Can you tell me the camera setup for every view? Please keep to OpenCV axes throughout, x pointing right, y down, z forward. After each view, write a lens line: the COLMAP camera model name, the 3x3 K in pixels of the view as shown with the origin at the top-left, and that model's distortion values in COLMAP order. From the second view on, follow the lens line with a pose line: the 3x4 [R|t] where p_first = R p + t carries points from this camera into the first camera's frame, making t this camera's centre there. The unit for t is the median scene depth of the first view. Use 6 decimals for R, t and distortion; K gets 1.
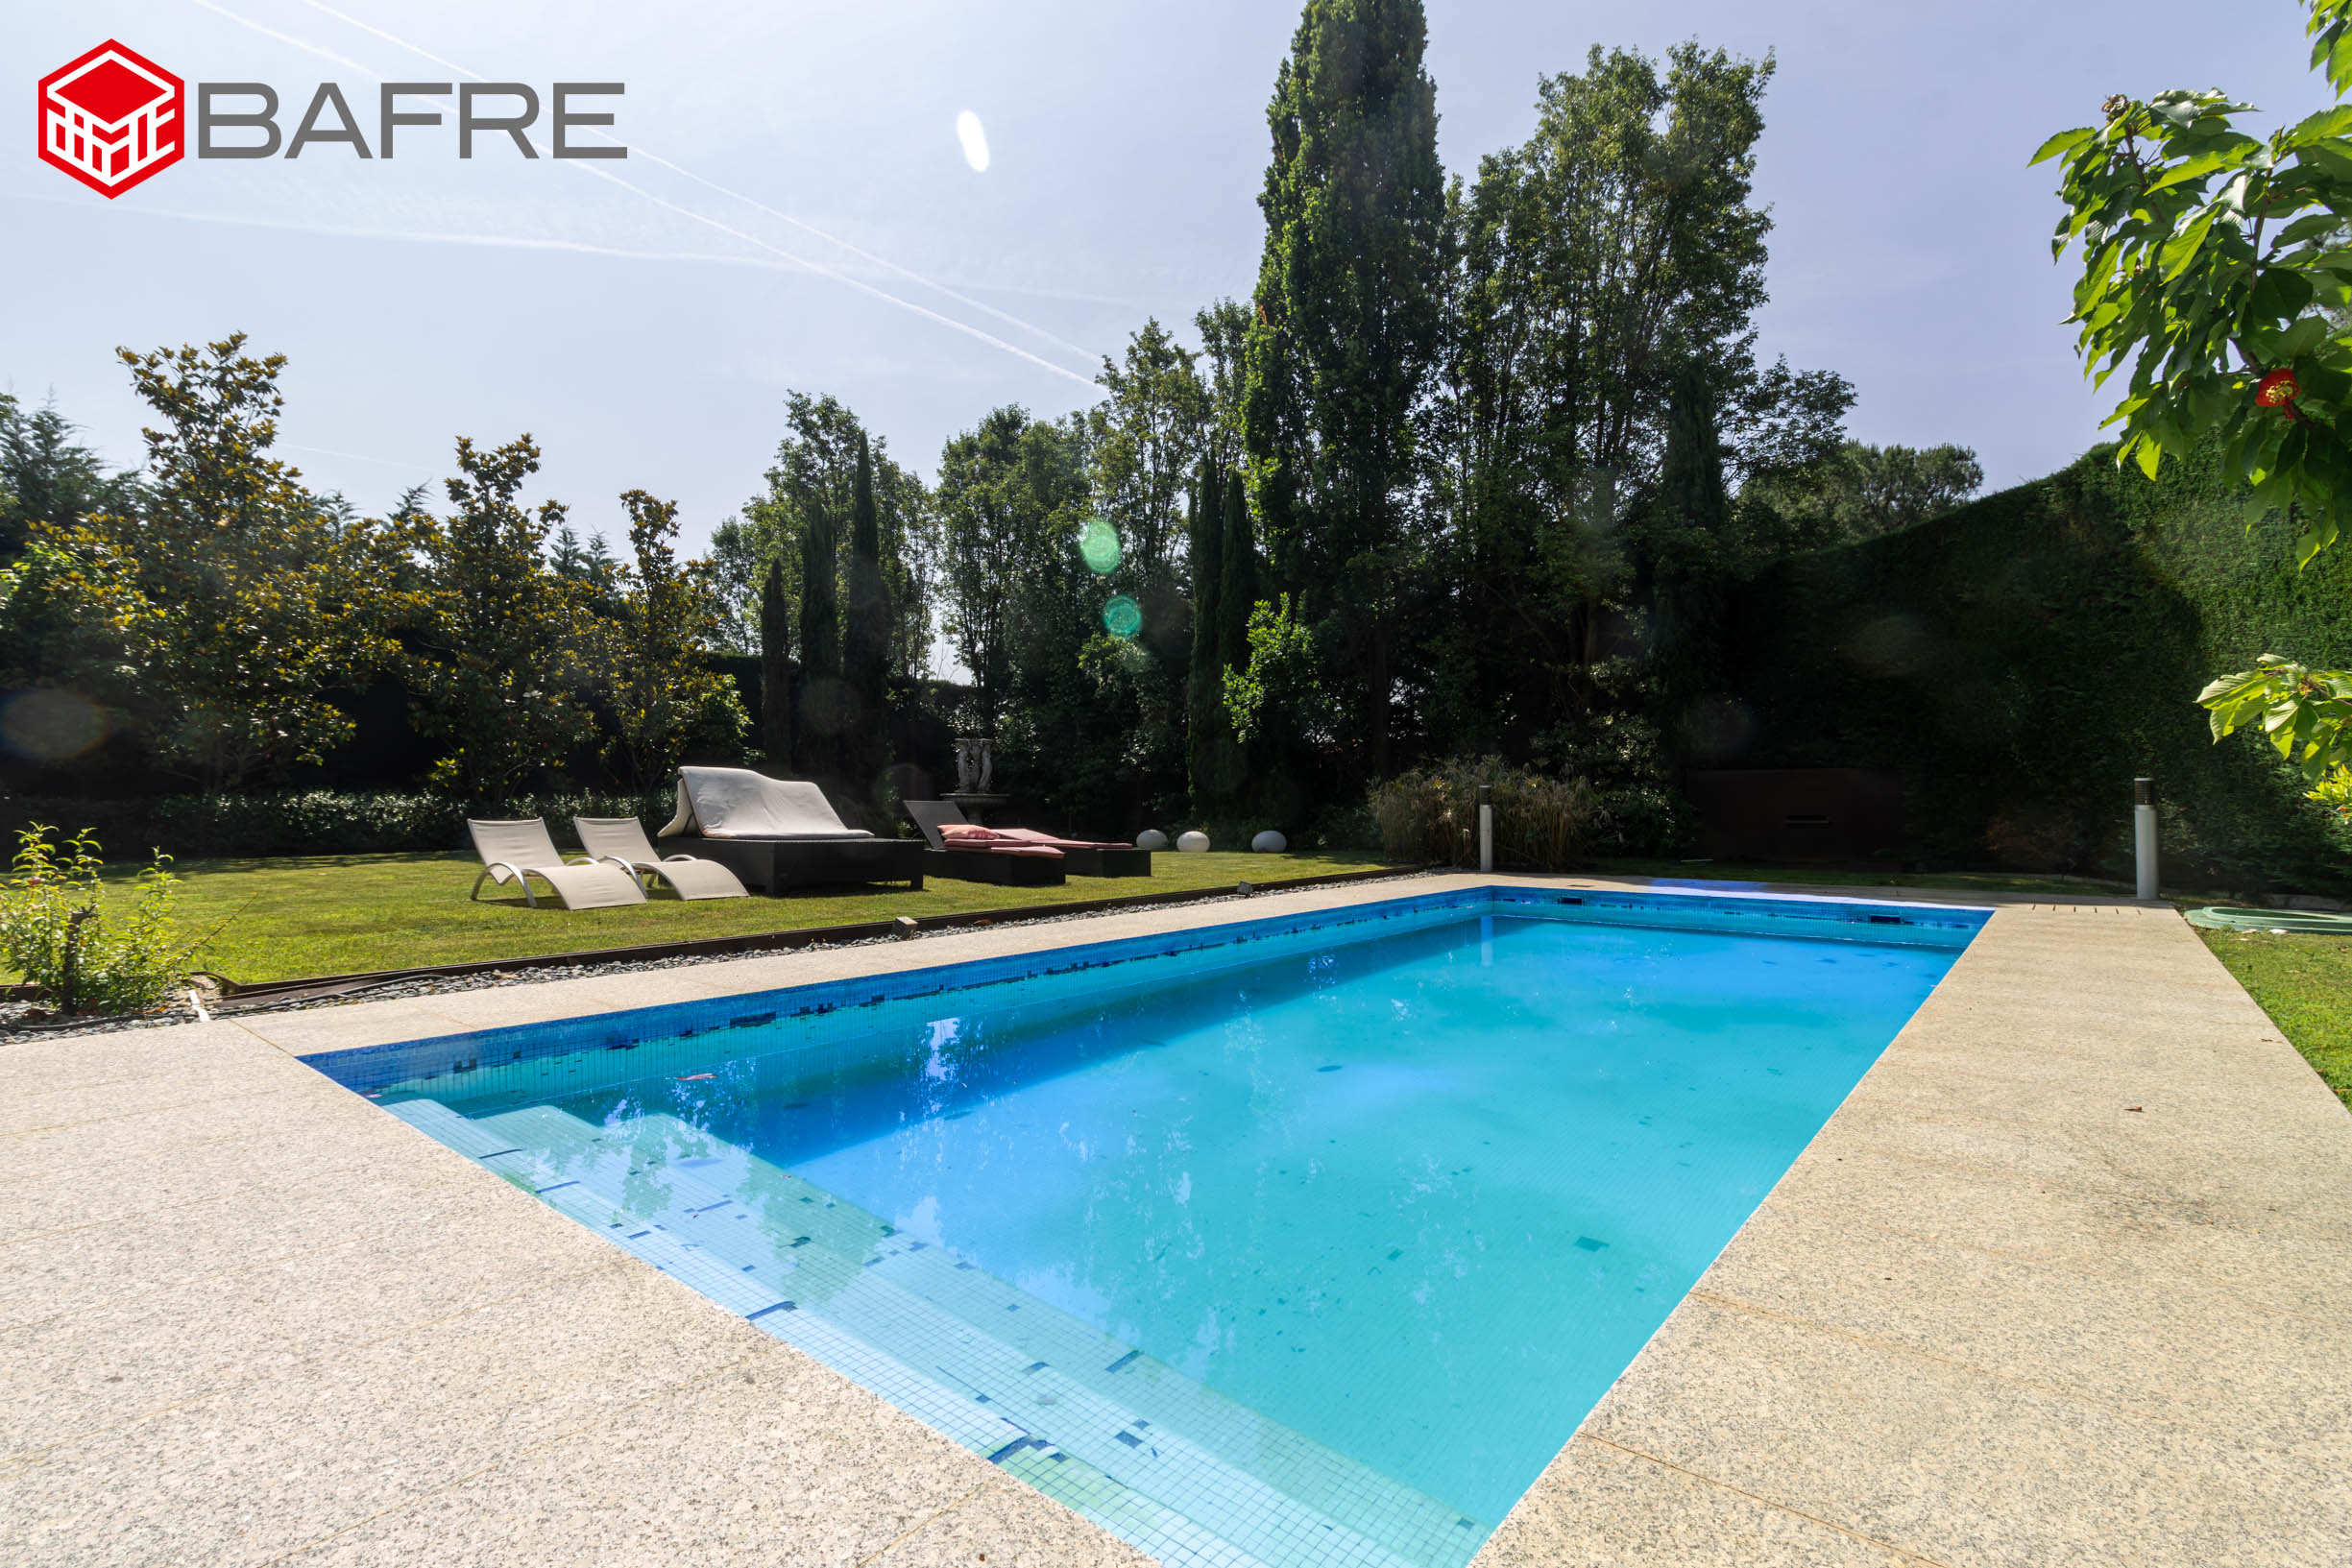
lens RADIAL K [[1119.0, 0, 1161.7], [0, 1119.0, 789.9], [0, 0, 1]] dist [0.005788, 0.001390]
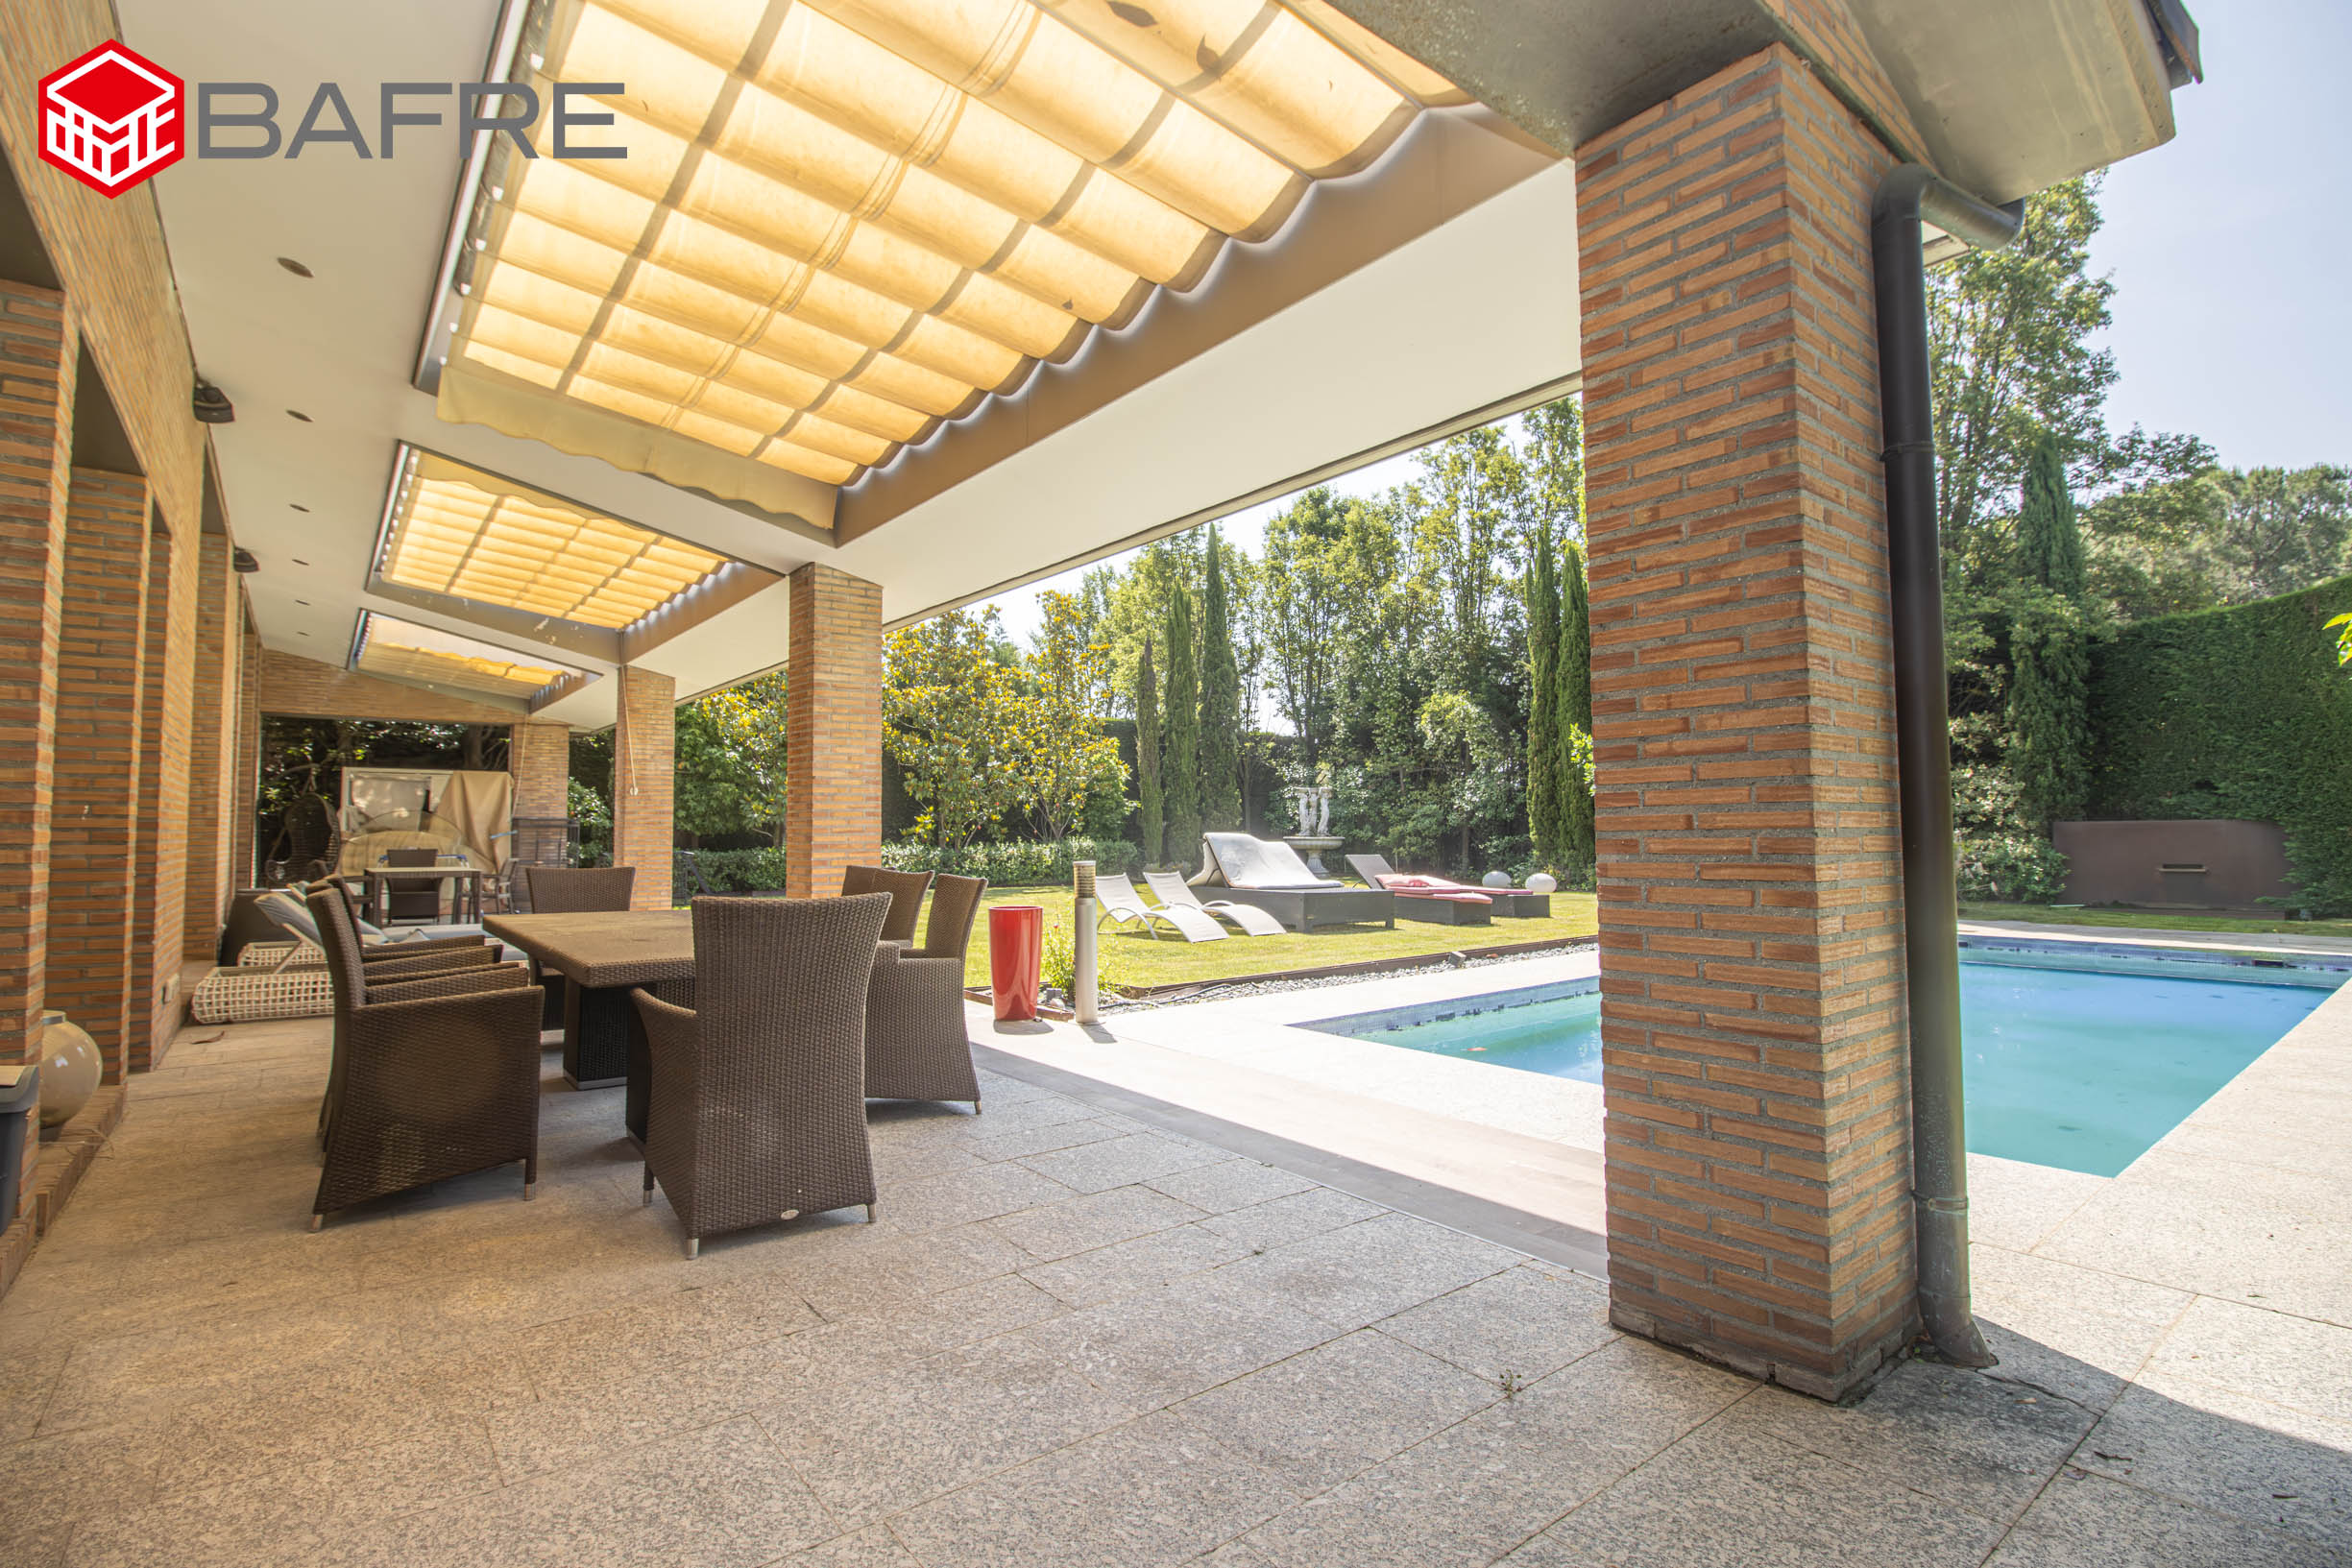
lens RADIAL K [[1119.0, 0, 1195.6], [0, 1119.0, 778.7], [0, 0, 1]] dist [0.005788, 0.001390]
pose [[0.983279, -0.014991, -0.181485, -0.118008], [0.008221, 0.999244, -0.037998, -0.019742], [0.181918, 0.035871, 0.982659, -0.169881]]
